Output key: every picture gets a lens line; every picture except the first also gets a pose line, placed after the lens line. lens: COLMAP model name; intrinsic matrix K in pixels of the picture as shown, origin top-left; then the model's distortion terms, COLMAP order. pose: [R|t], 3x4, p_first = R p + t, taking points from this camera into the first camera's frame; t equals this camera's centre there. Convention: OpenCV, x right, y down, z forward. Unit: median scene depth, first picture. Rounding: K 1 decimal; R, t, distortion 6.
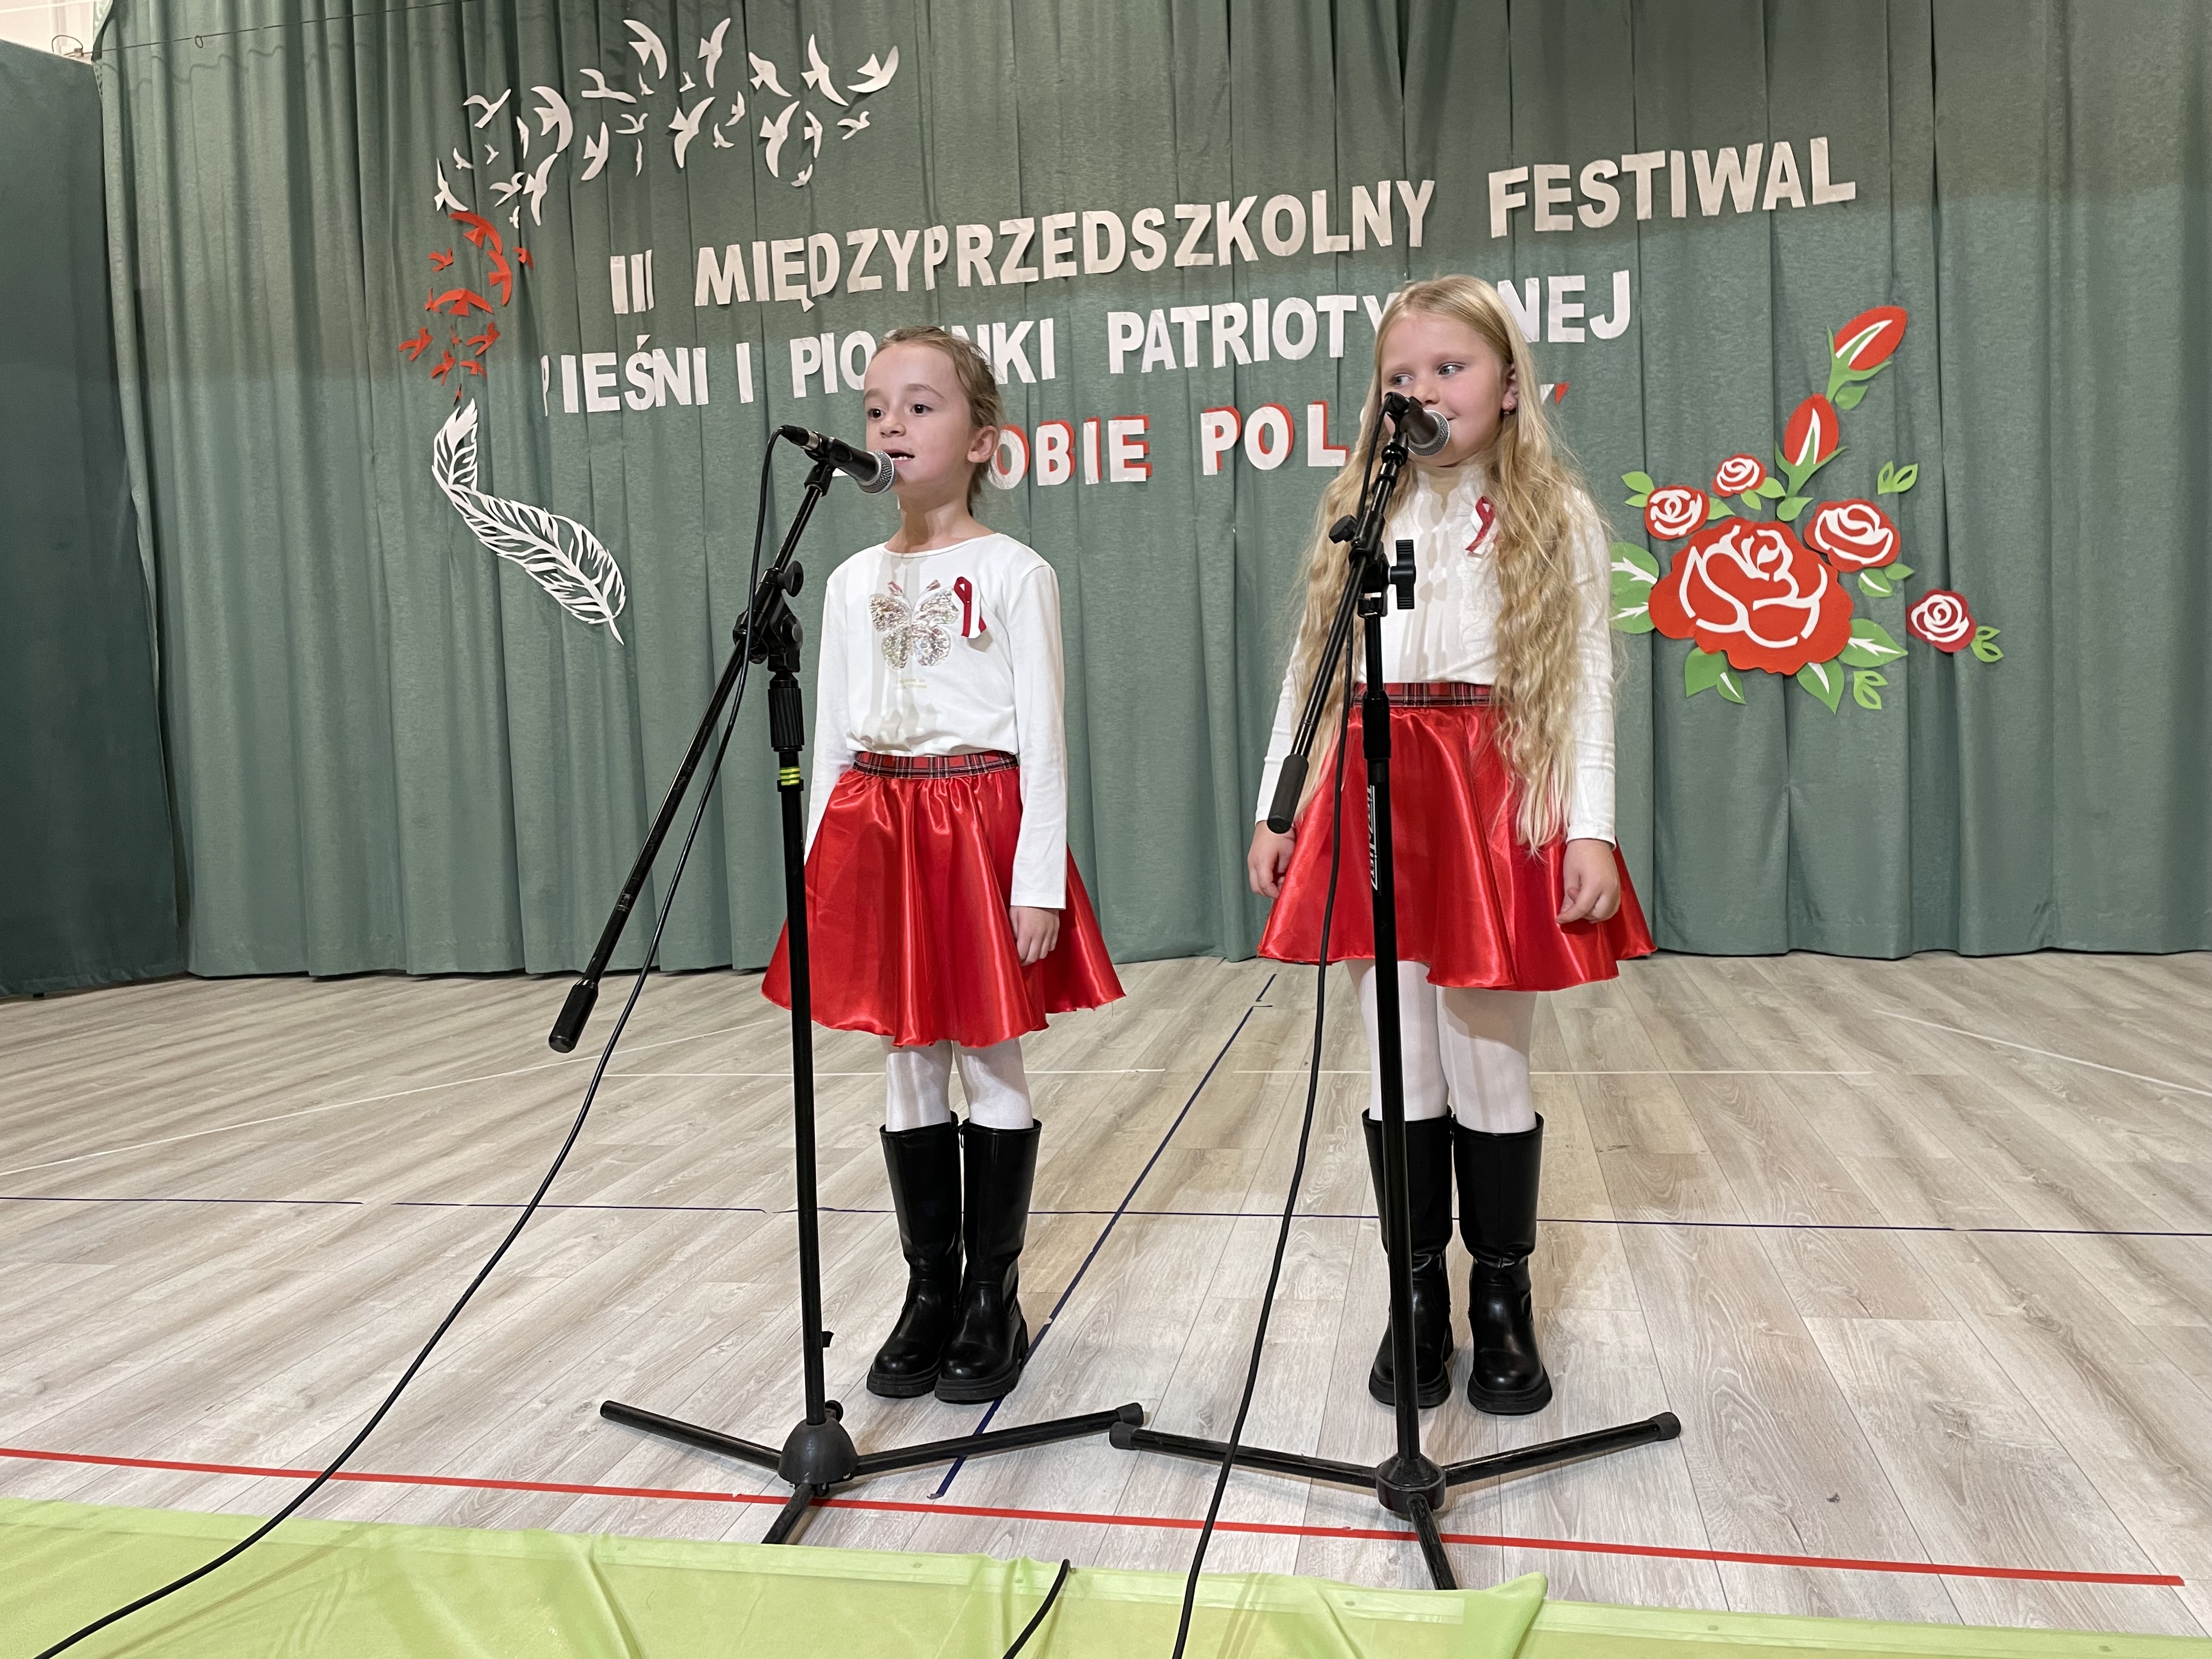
lens RADIAL K [[1673.3, 0, 1117.5], [0, 1673.3, 817.5], [0, 0, 1]] dist [0.081515, -0.106149]
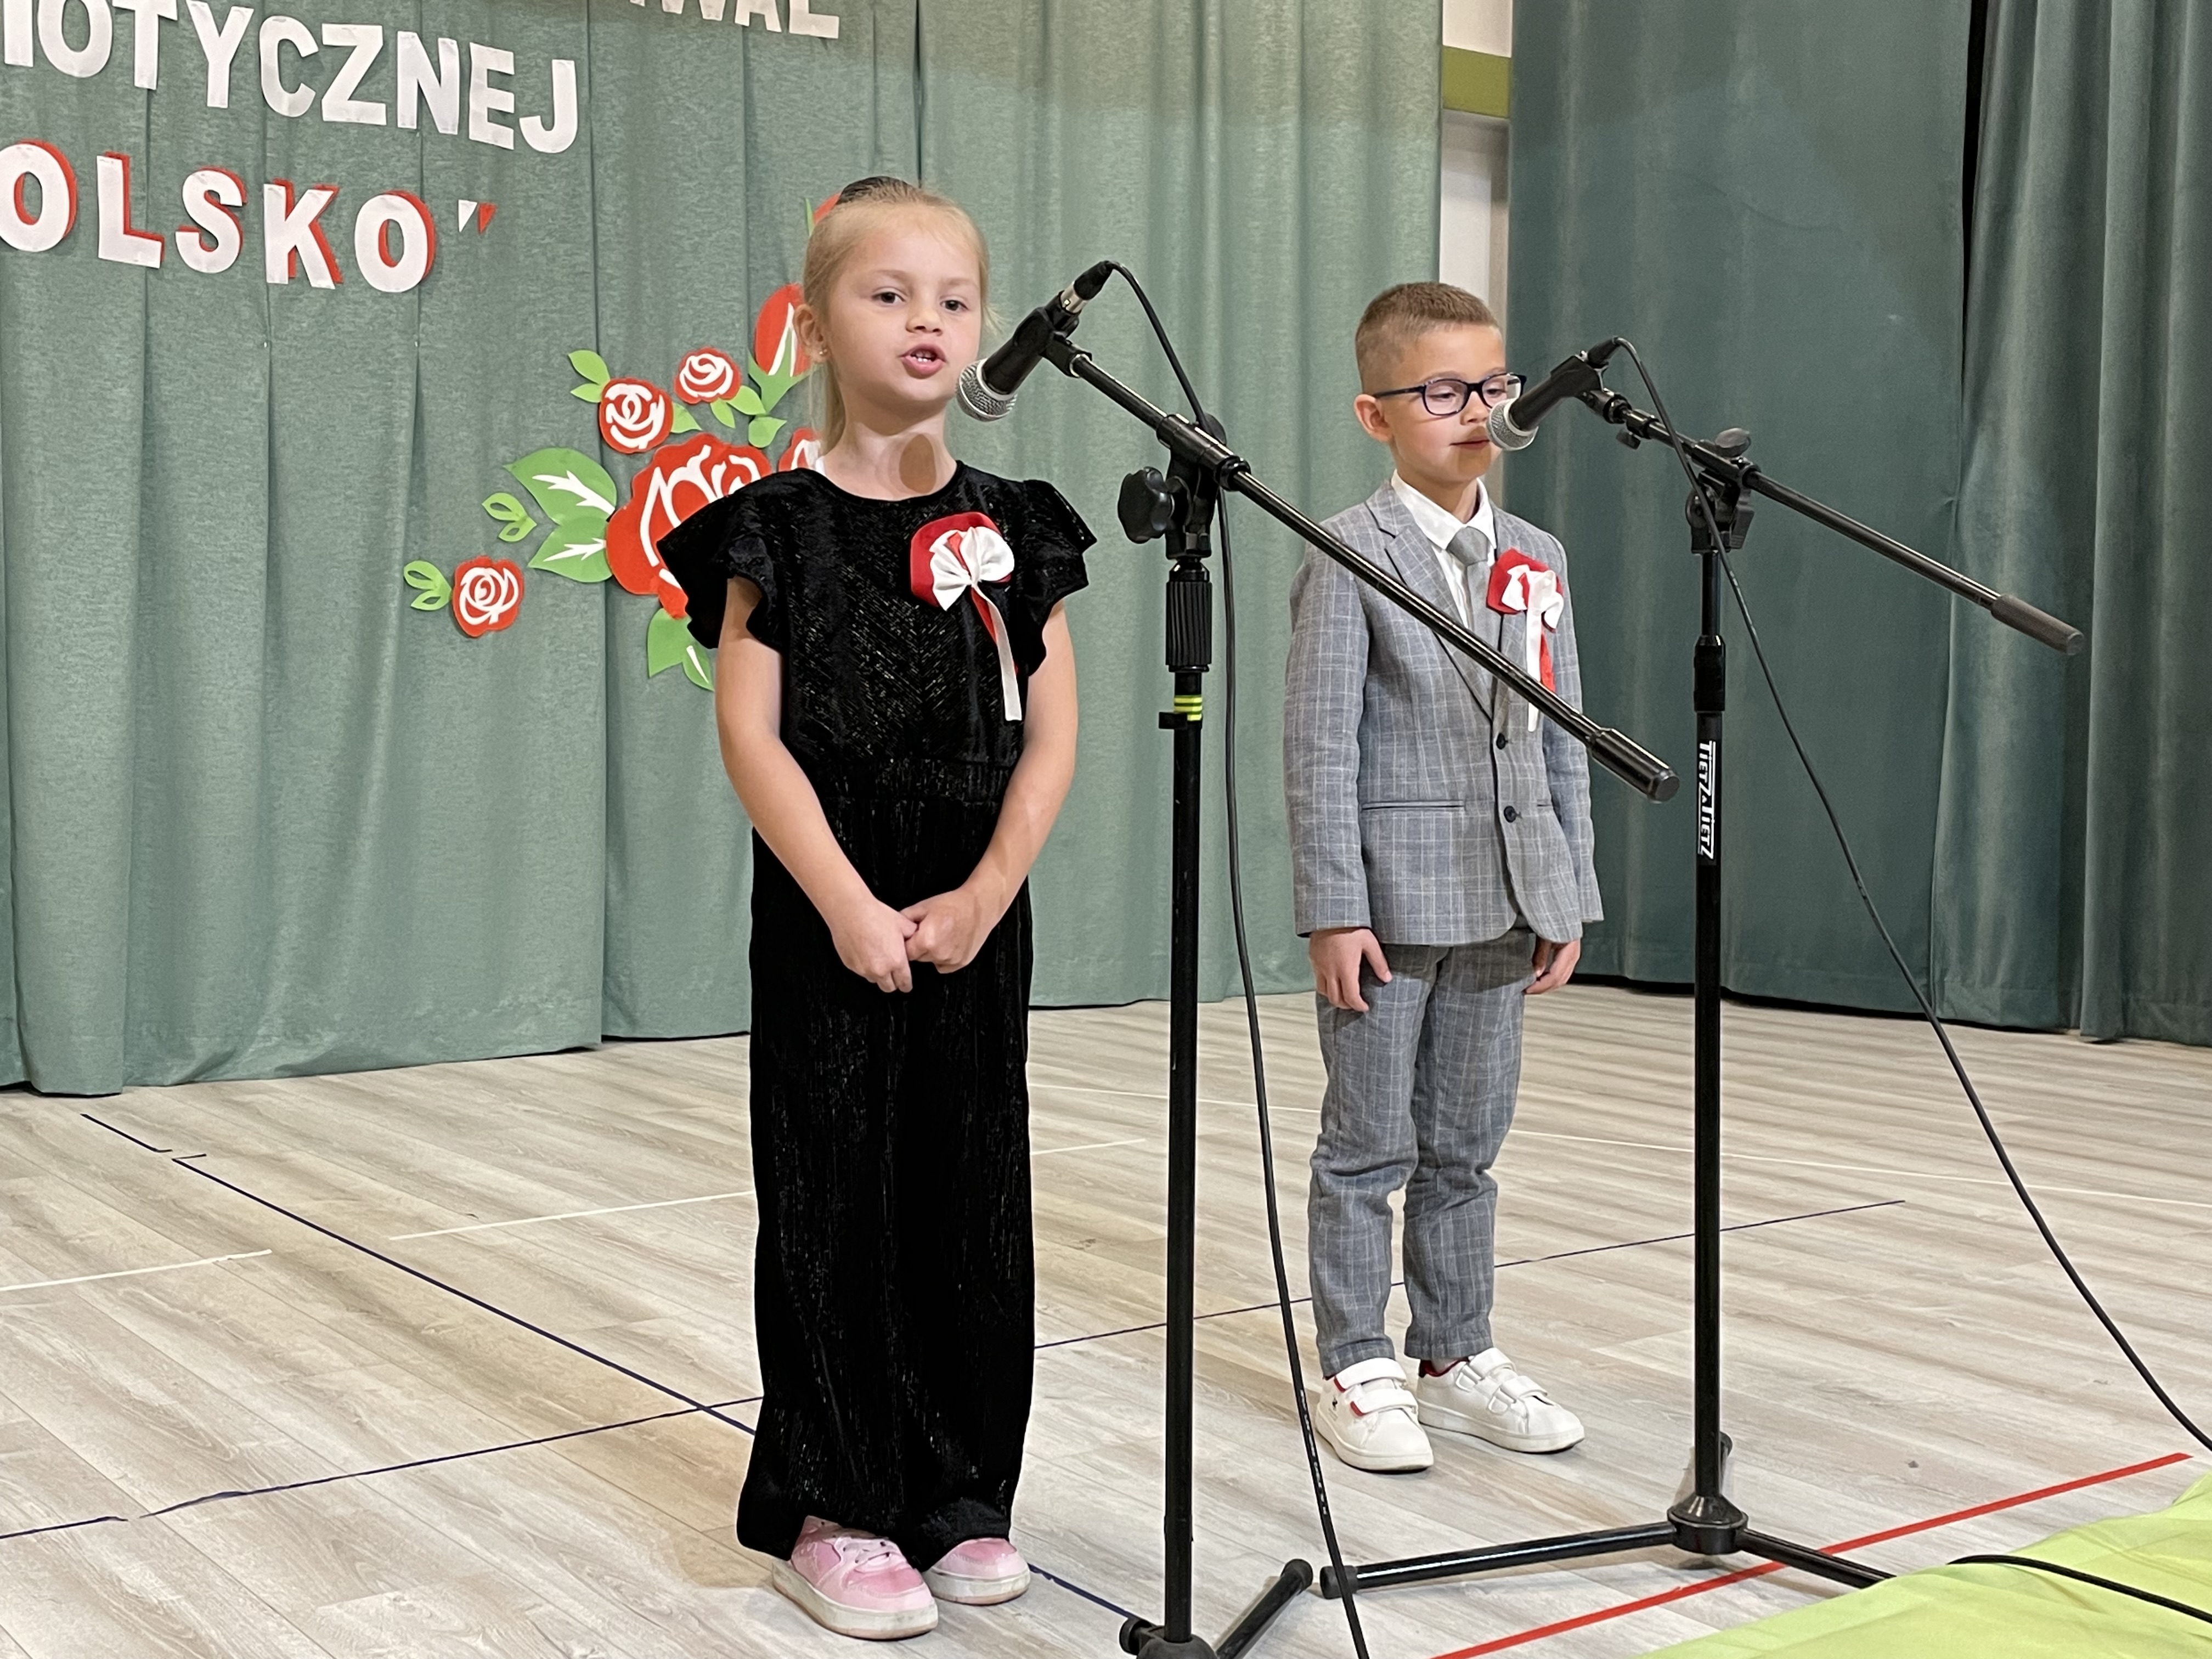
lens RADIAL K [[2719.9, 0, 1132.3], [0, 2719.9, 805.6], [0, 0, 1]] dist [0.065491, 0.000000]
pose [[0.665792, 0.013241, 0.746020, -0.365046], [0.011856, 0.999529, -0.028321, 0.016888], [-0.746043, 0.027700, 0.665321, 0.082278]]
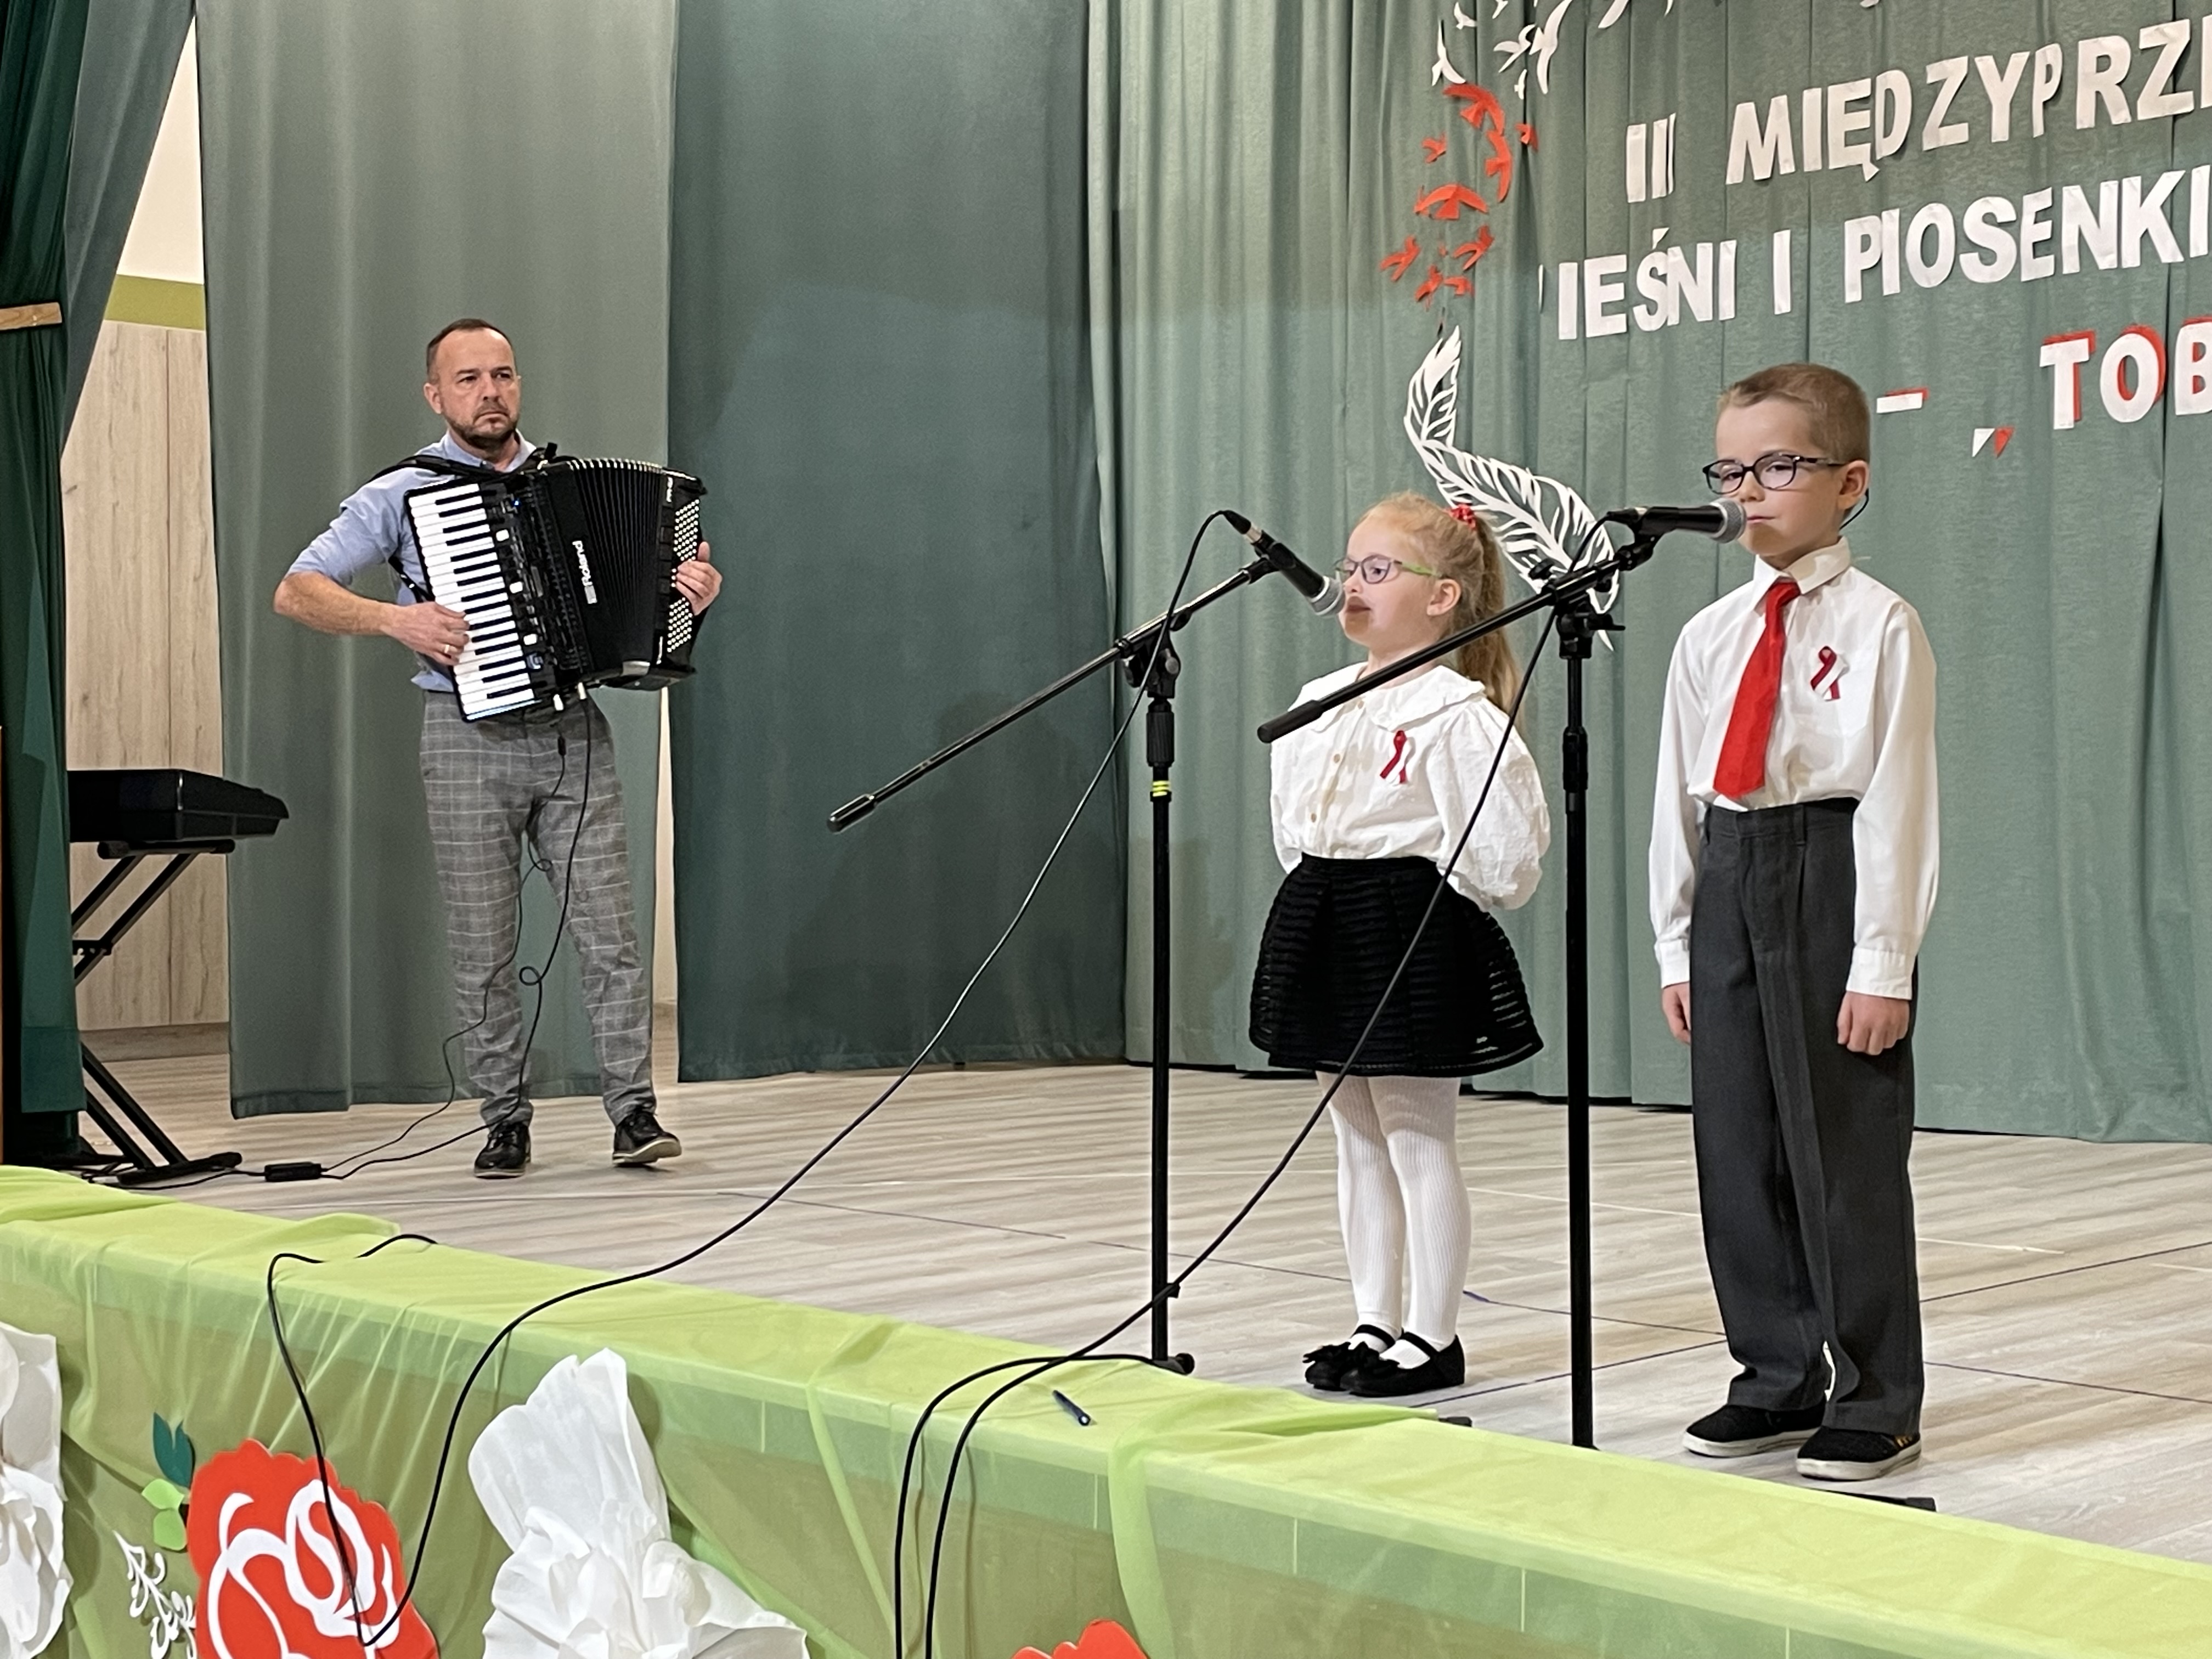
lens RADIAL K [[3217.3, 0, 1012.2], [0, 3217.3, 801.3], [0, 0, 1]] dist [0.054025, 0.000000]
pose [[0.804203, 0.037883, -0.593146, 0.355381], [-0.066043, 0.997482, -0.025835, 0.016935], [0.590674, 0.059950, 0.804680, -0.292975]]
